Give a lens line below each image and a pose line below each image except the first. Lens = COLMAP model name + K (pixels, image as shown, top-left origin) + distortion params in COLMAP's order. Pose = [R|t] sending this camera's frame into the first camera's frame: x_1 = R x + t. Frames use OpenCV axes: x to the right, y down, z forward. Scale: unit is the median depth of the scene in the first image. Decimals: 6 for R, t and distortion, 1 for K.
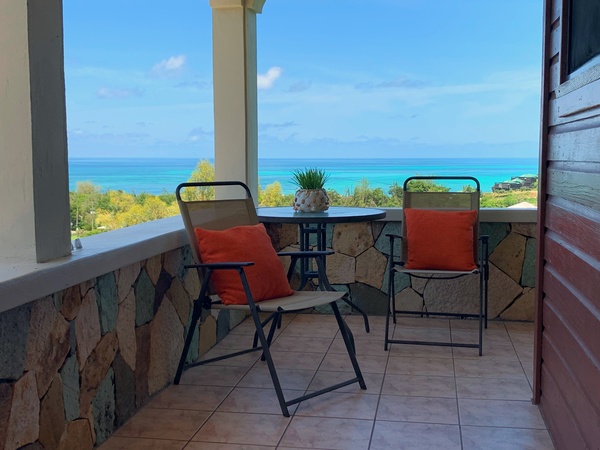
lens RADIAL K [[765.7, 0, 300.0], [0, 765.7, 225.0], [0, 0, 1]] dist [0.178512, -0.667729]
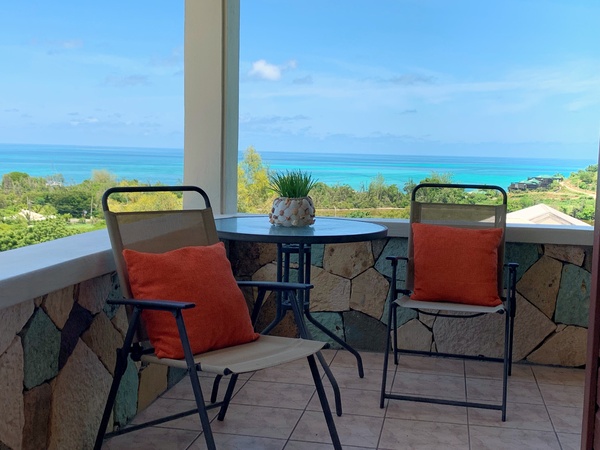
lens RADIAL K [[765.7, 0, 300.0], [0, 765.7, 225.0], [0, 0, 1]] dist [0.178512, -0.667729]
pose [[0.999431, 0.028753, -0.017618, 0.036643], [-0.028620, 0.999561, 0.007707, -0.024718], [0.017832, -0.007198, 0.999815, 0.214979]]
